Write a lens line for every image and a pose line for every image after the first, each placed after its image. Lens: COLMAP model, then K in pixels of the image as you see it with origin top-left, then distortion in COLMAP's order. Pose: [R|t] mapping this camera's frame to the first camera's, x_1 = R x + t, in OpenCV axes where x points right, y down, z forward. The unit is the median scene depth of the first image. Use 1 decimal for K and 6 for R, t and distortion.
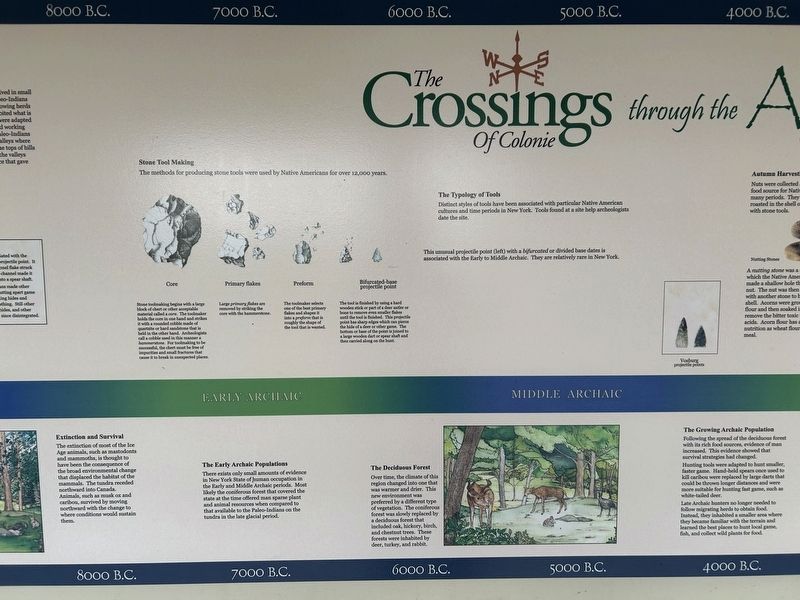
lens RADIAL K [[587.6, 0, 403.4], [0, 587.6, 304.0], [0, 0, 1]] dist [0.056113, -0.060650]
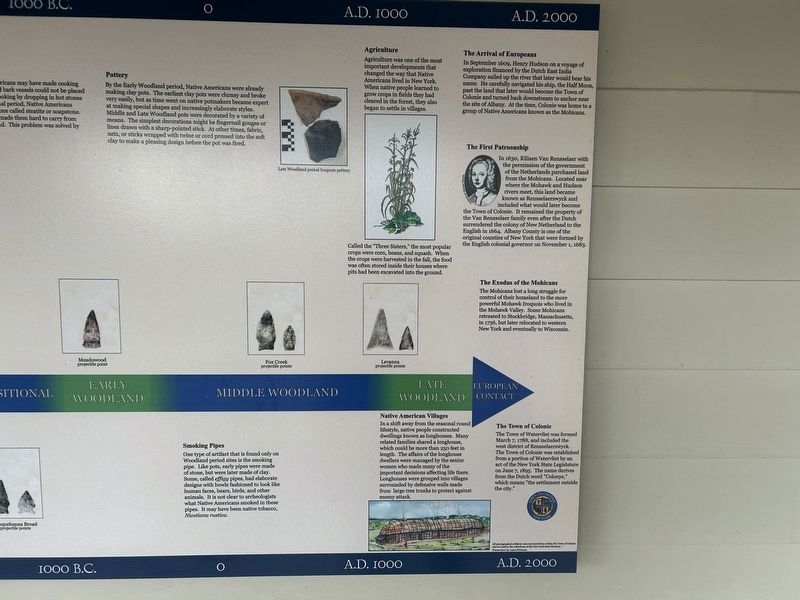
lens RADIAL K [[587.6, 0, 400.7], [0, 587.6, 305.0], [0, 0, 1]] dist [0.056113, -0.060650]
pose [[0.999510, 0.014826, 0.027575, 1.911481], [-0.015060, 0.999852, 0.008269, -0.018795], [-0.027449, -0.008680, 0.999586, 0.018349]]
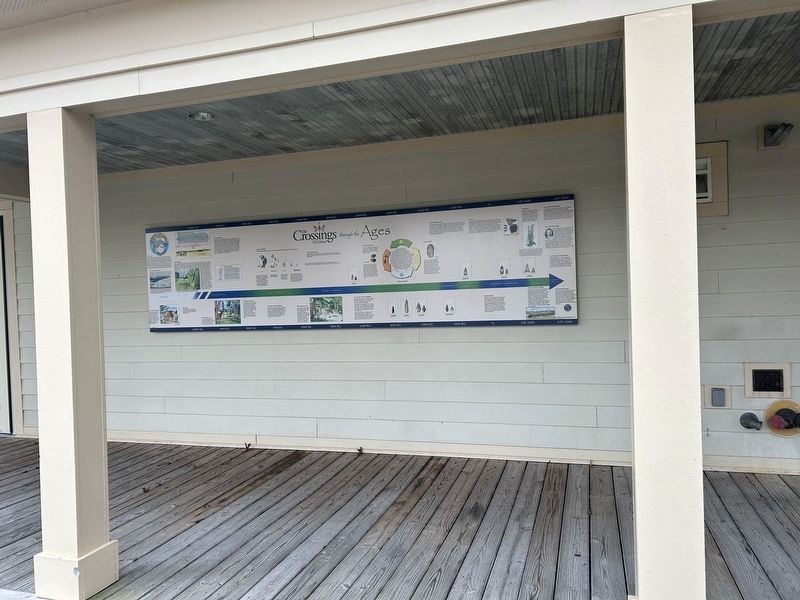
lens RADIAL K [[587.6, 0, 393.8], [0, 587.6, 312.6], [0, 0, 1]] dist [0.056113, -0.060650]
pose [[0.948821, -0.019448, -0.315216, 2.352330], [0.001077, 0.998296, -0.058349, 0.632675], [0.315814, 0.055024, 0.947224, -3.562565]]
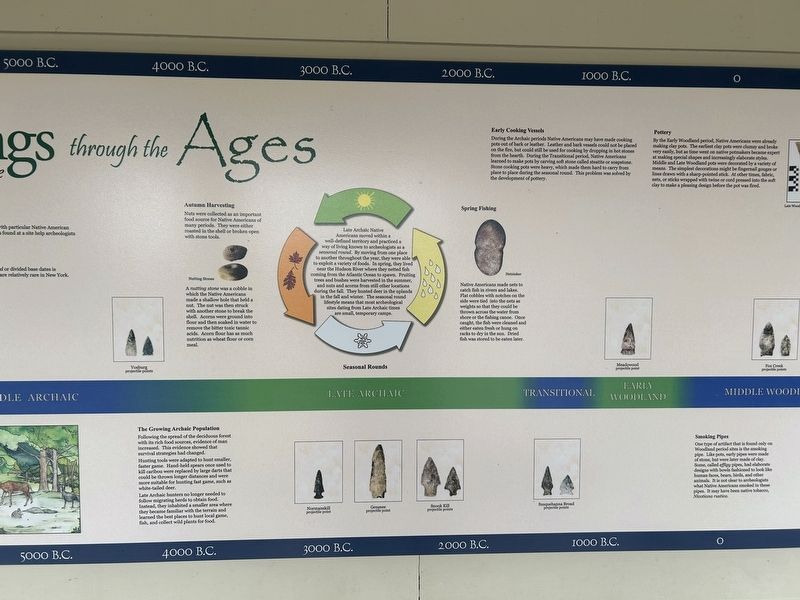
lens RADIAL K [[503.3, 0, 407.3], [0, 503.3, 294.7], [0, 0, 1]] dist [0.018824, -0.010799]
pose [[0.999490, 0.008257, 0.030833, 0.959563], [-0.006987, 0.999133, -0.041050, -0.007206], [-0.031145, 0.040813, 0.998681, 0.015822]]
